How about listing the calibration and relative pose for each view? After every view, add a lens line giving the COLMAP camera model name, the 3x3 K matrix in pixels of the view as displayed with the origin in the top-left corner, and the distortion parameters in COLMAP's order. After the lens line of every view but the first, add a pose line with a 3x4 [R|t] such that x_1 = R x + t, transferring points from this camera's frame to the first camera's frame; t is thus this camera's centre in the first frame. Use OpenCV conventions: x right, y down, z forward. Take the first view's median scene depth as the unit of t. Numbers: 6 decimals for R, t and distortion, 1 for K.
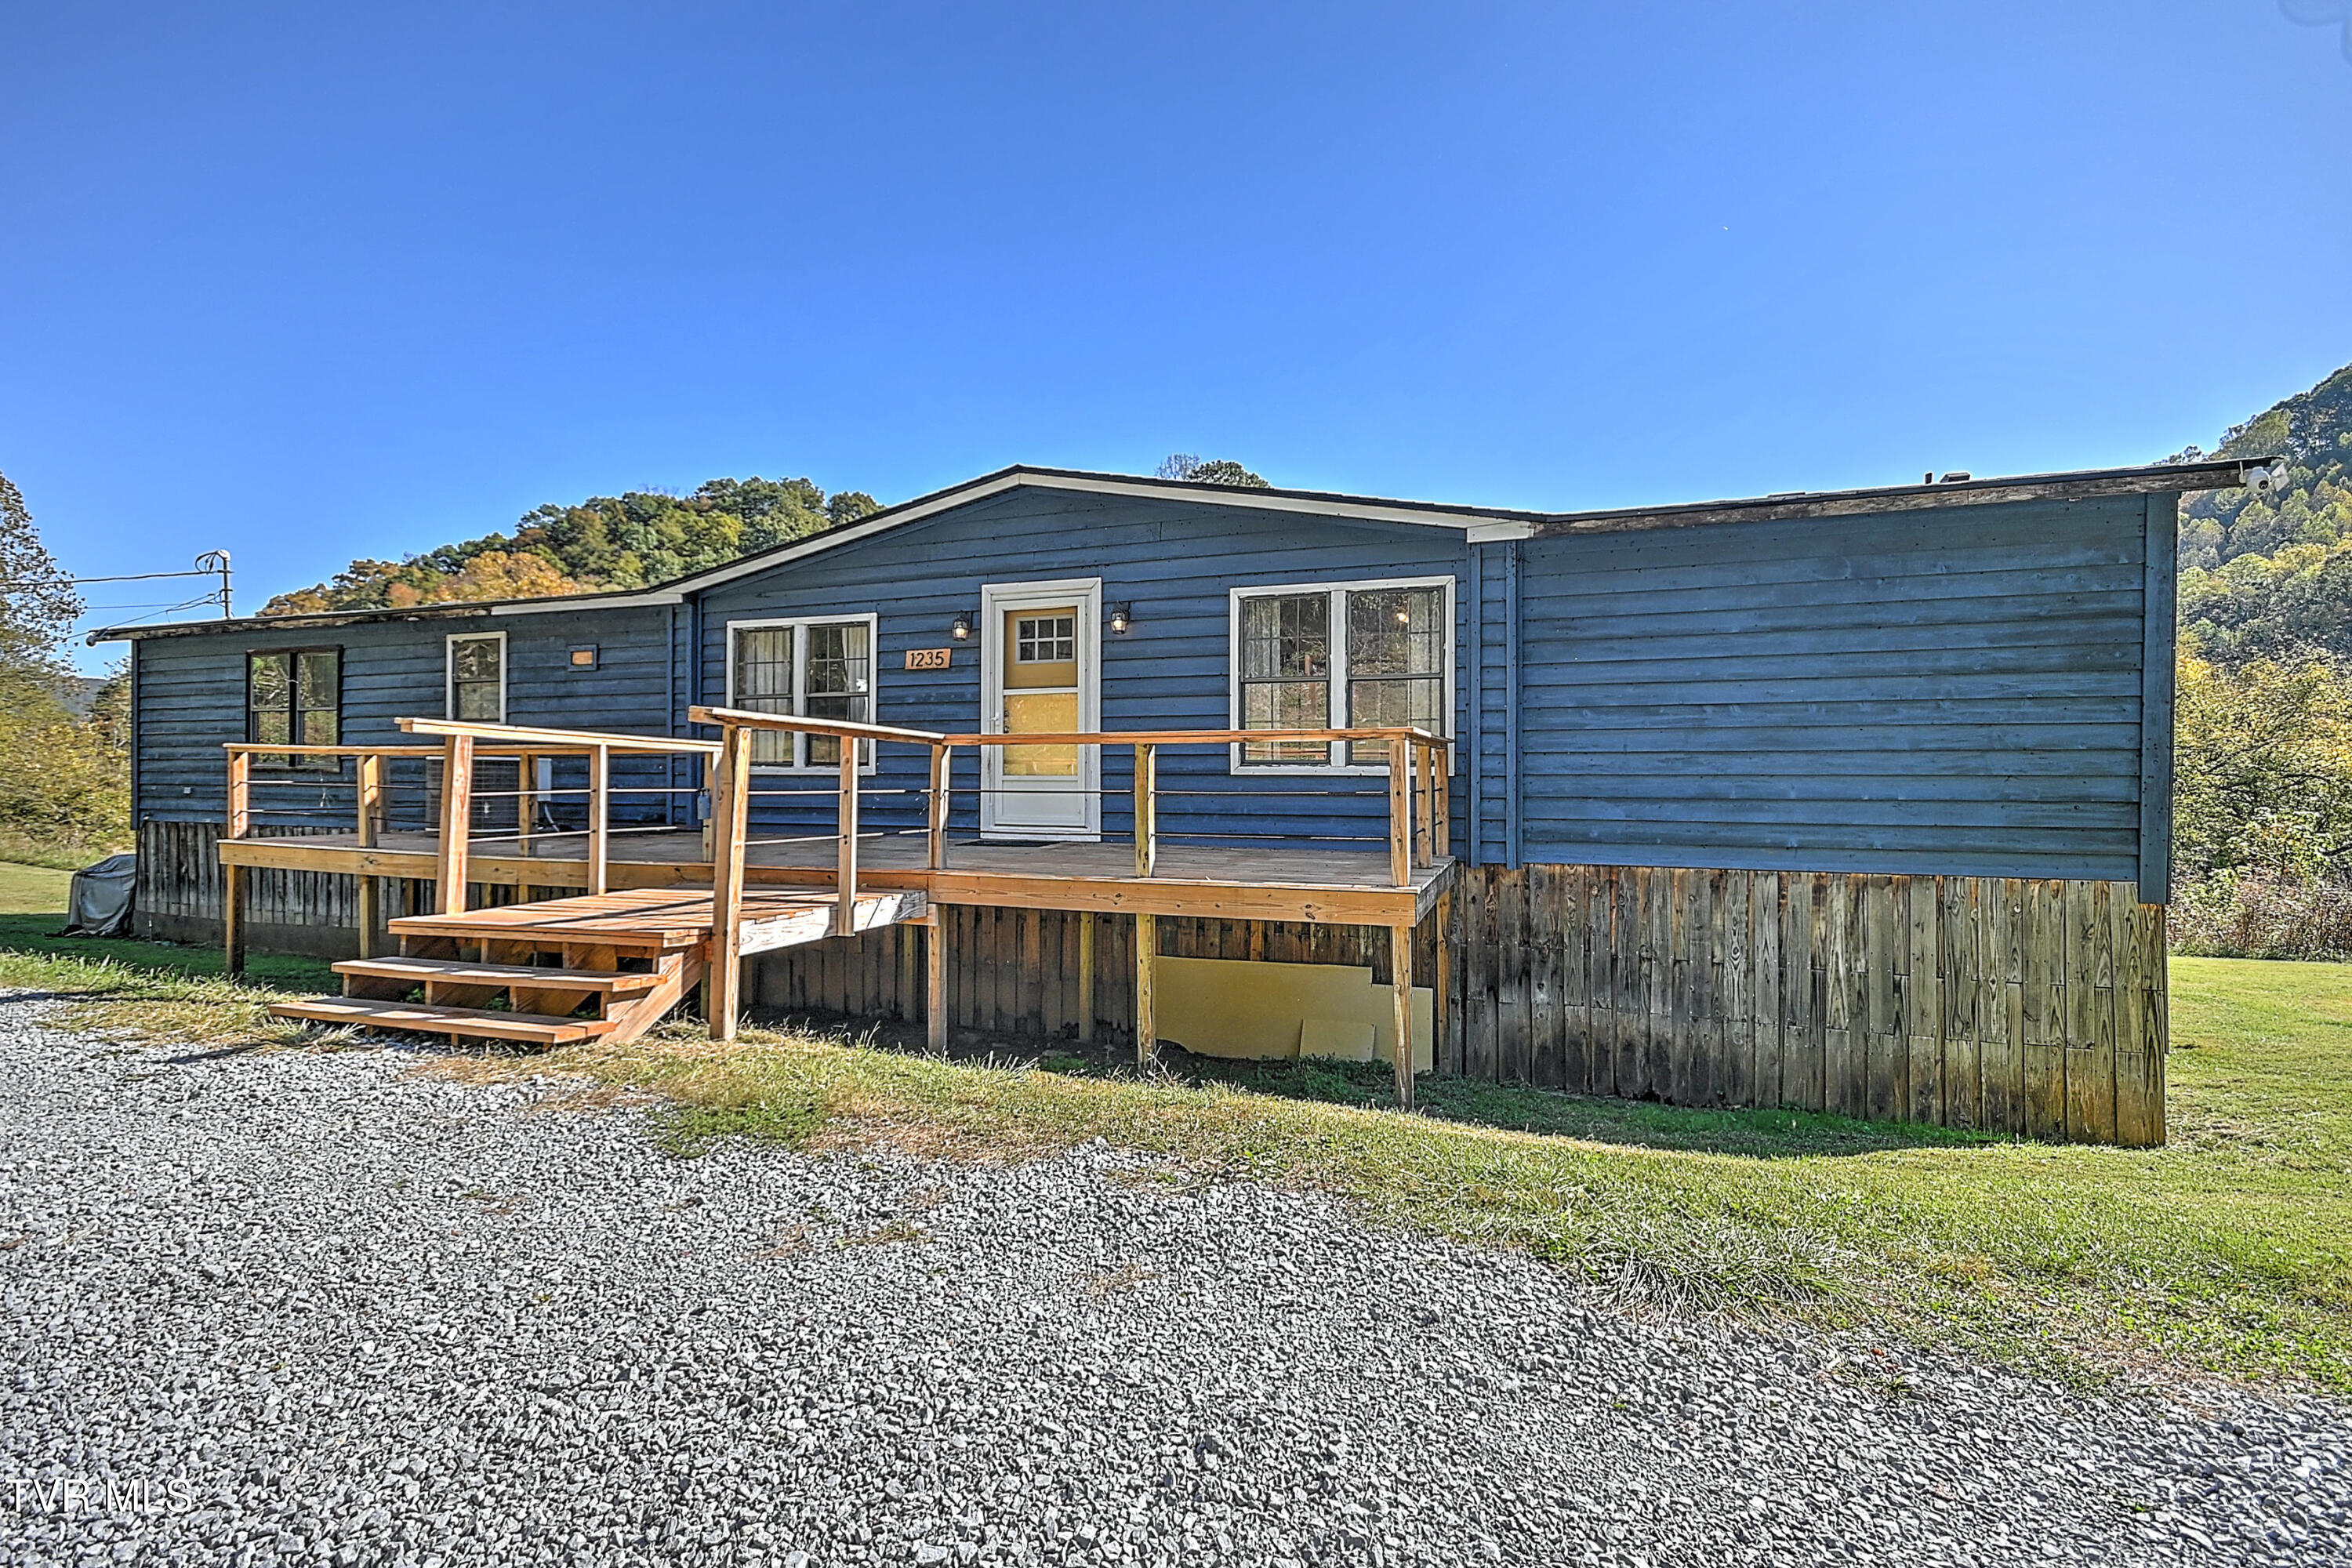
lens RADIAL K [[1017.1, 0, 1154.2], [0, 1017.1, 784.0], [0, 0, 1]] dist [0.016579, -0.007199]
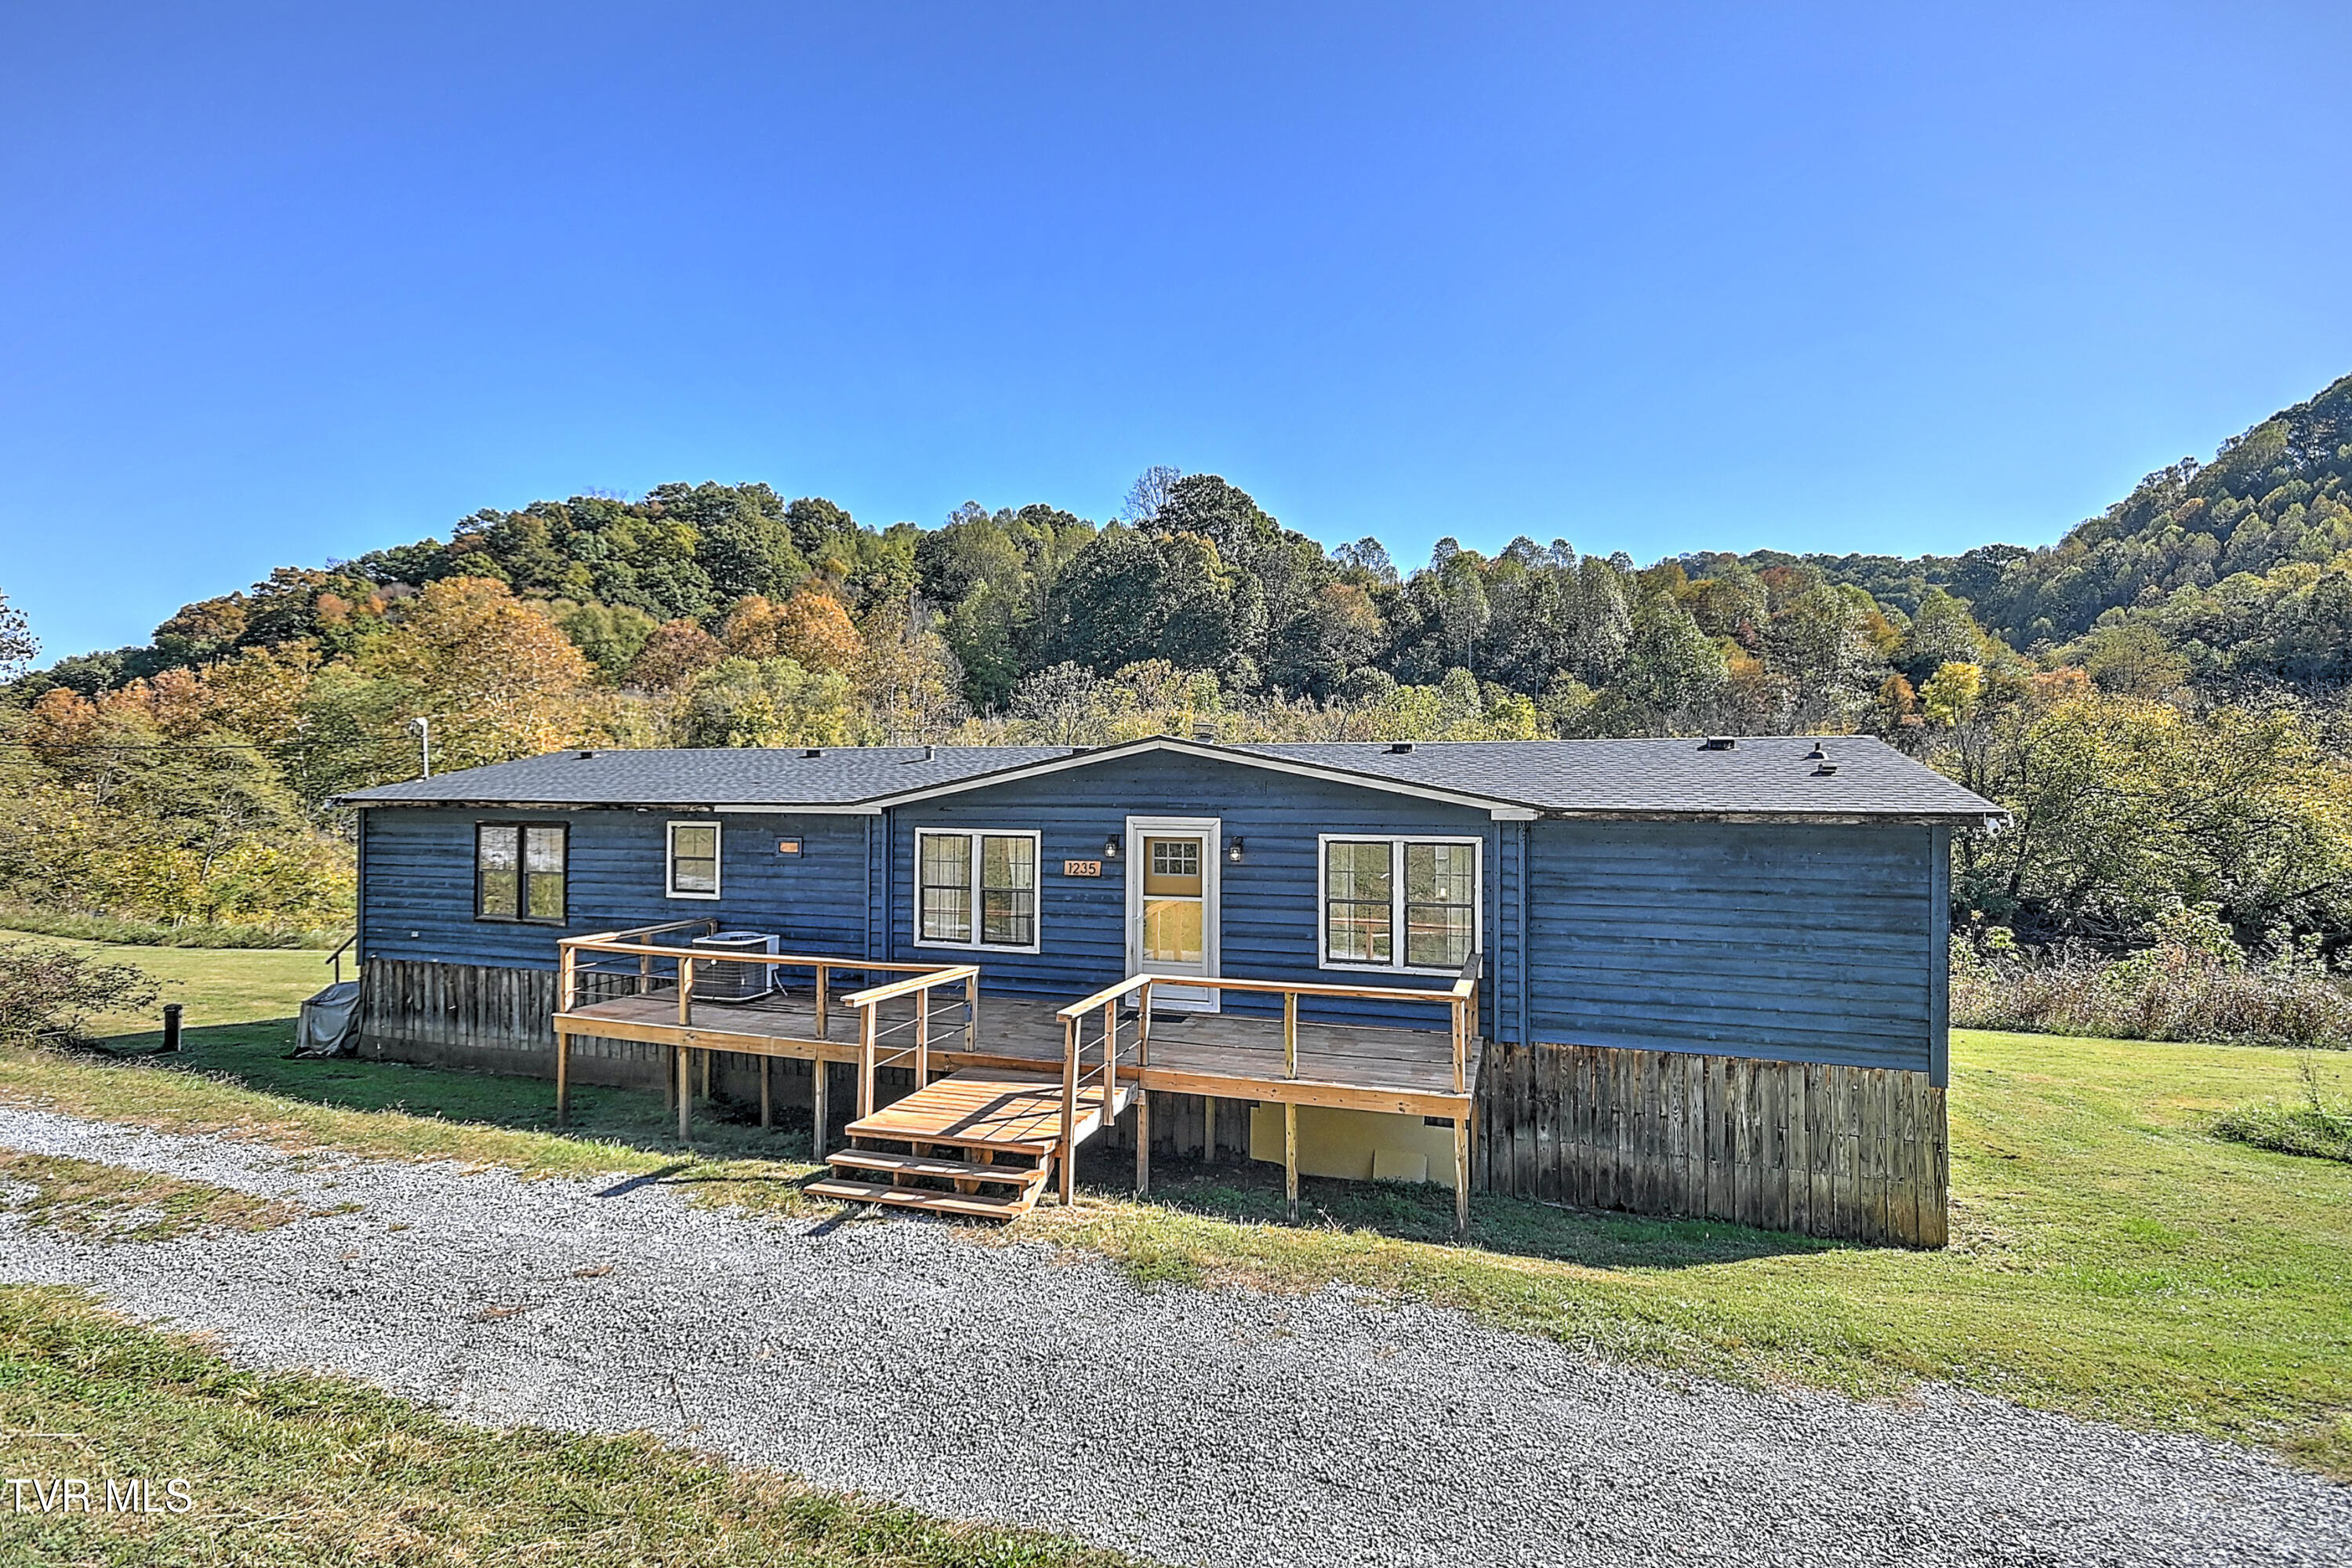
lens RADIAL K [[1071.9, 0, 1157.1], [0, 1071.9, 788.2], [0, 0, 1]] dist [0.018506, -0.000434]
pose [[0.999581, -0.001392, 0.028925, -0.203119], [0.001647, 0.999960, -0.008820, -0.262831], [-0.028911, 0.008864, 0.999543, -0.490543]]
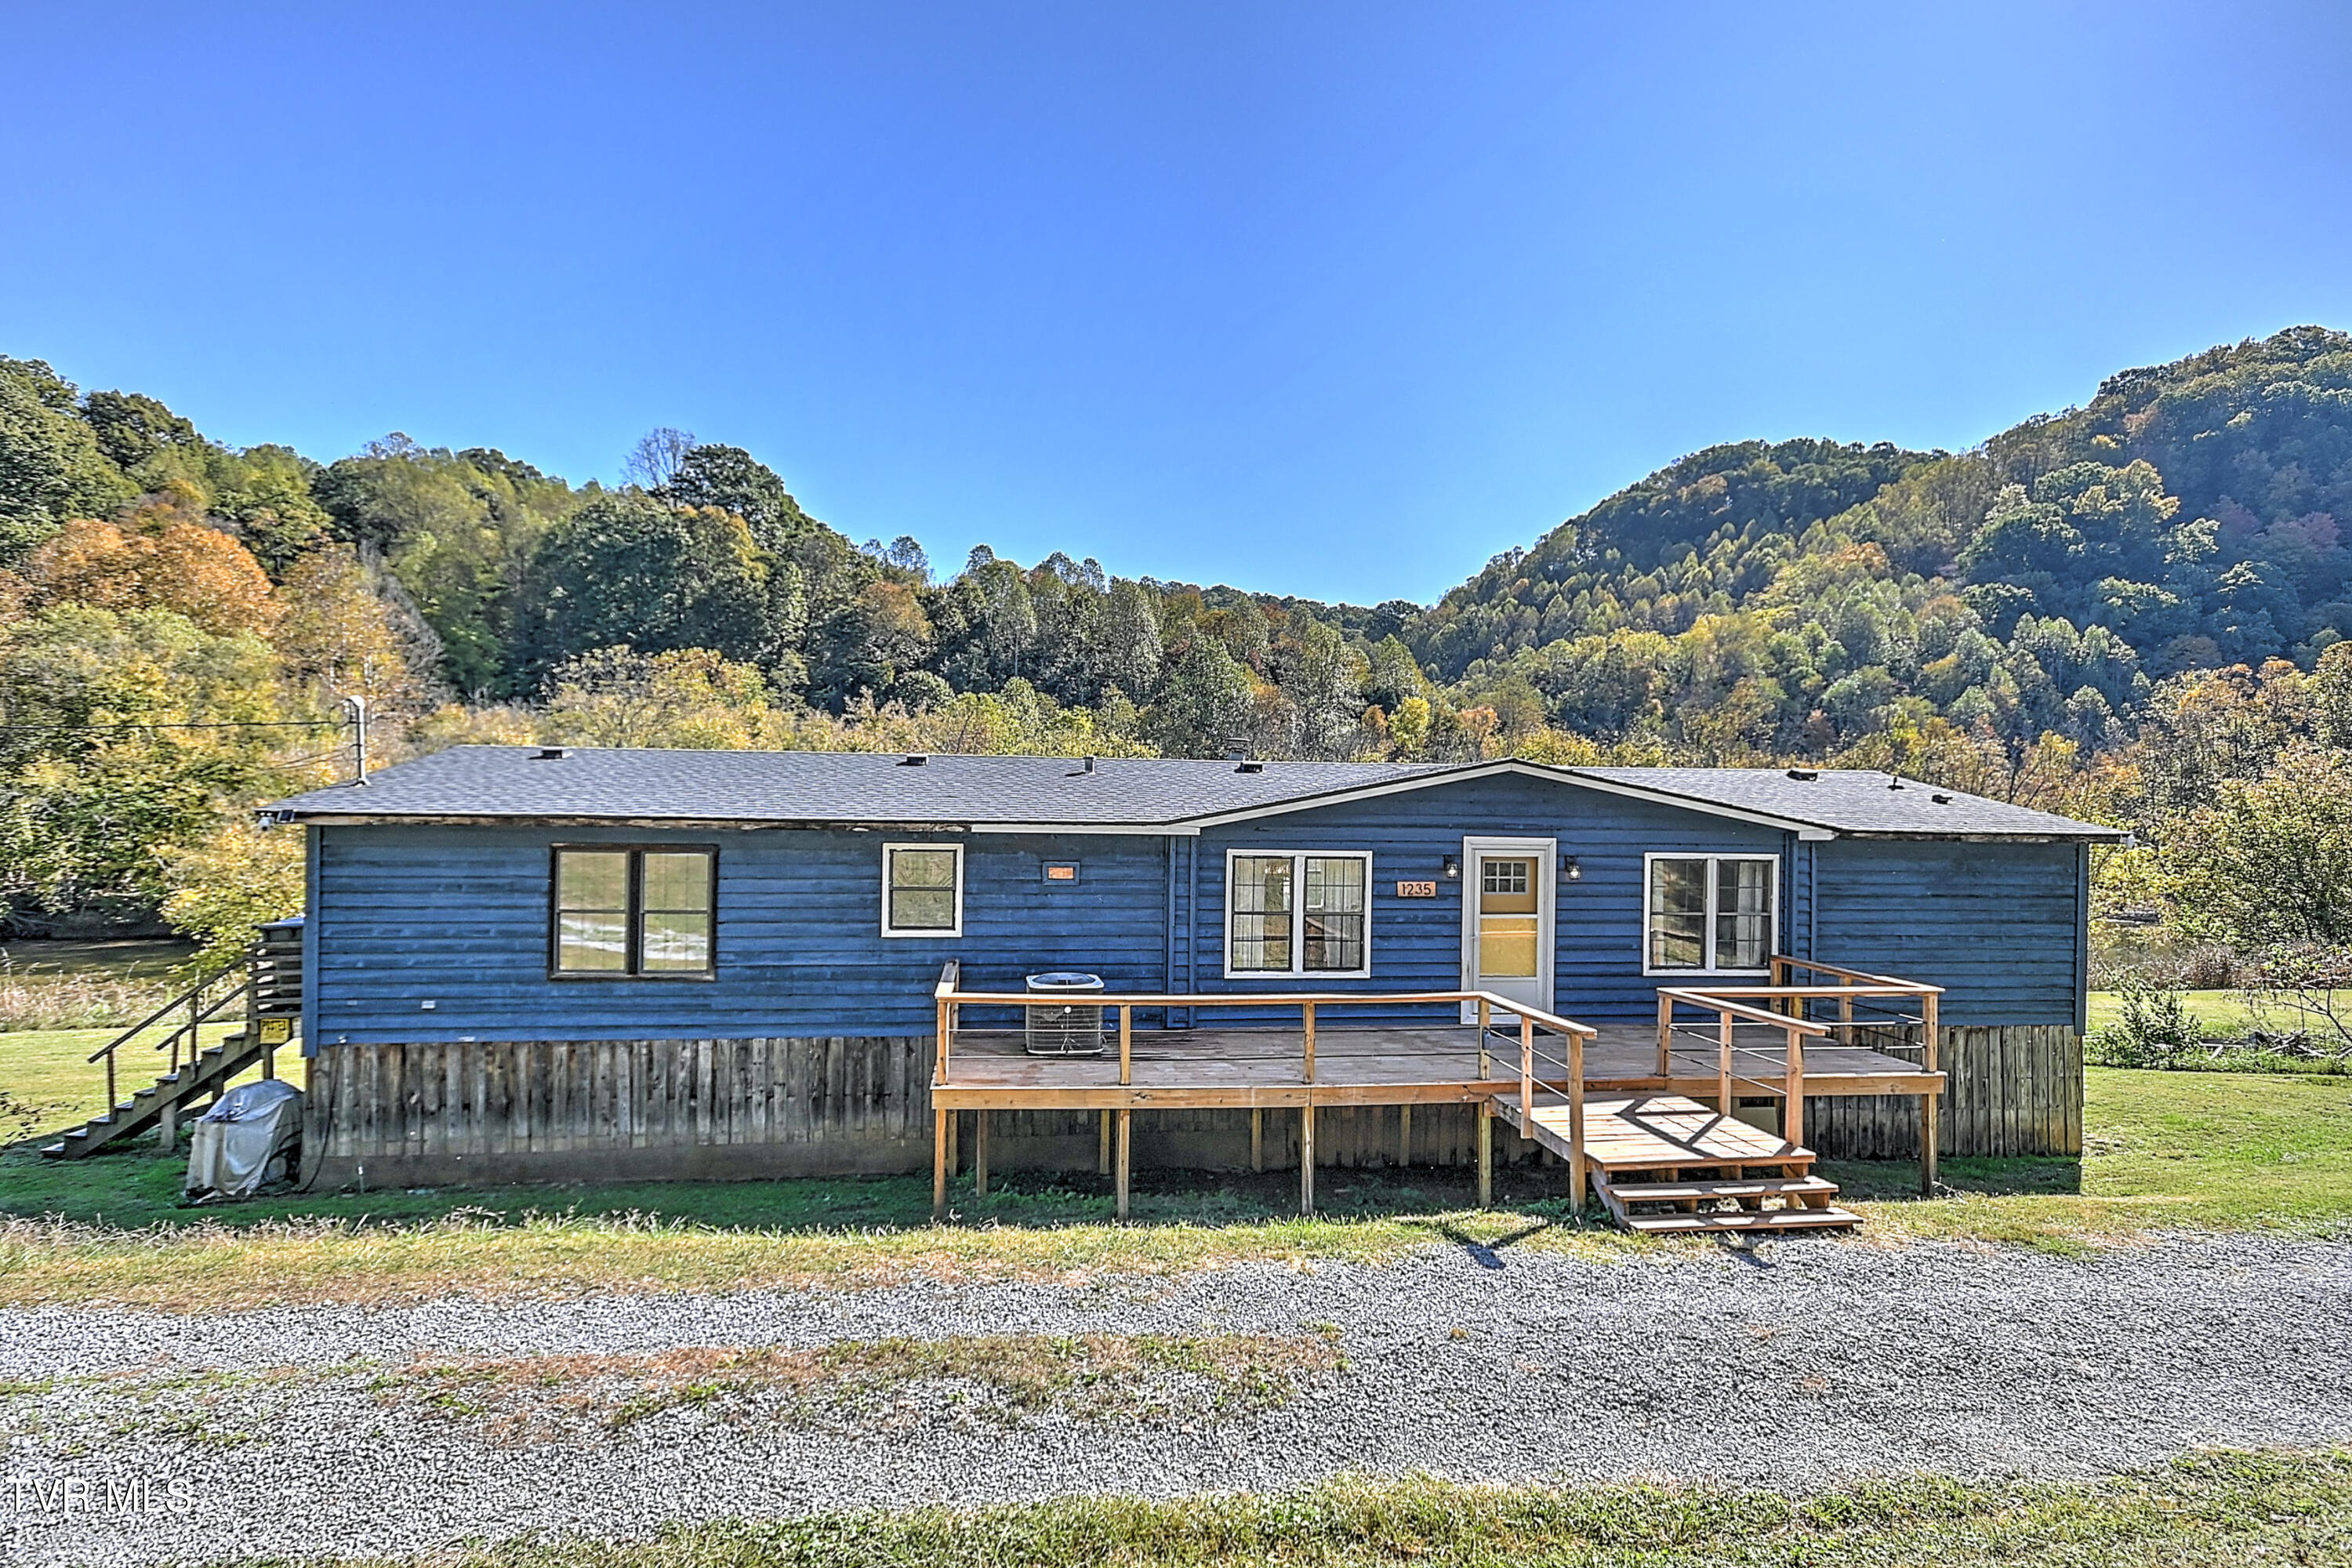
lens RADIAL K [[1106.6, 0, 1133.3], [0, 1106.6, 804.4], [0, 0, 1]] dist [0.019530, 0.000010]
pose [[0.890732, 0.006241, 0.454485, -1.470664], [-0.006129, 0.999980, -0.001720, -0.278786], [-0.454487, -0.001254, 0.890753, -0.133668]]
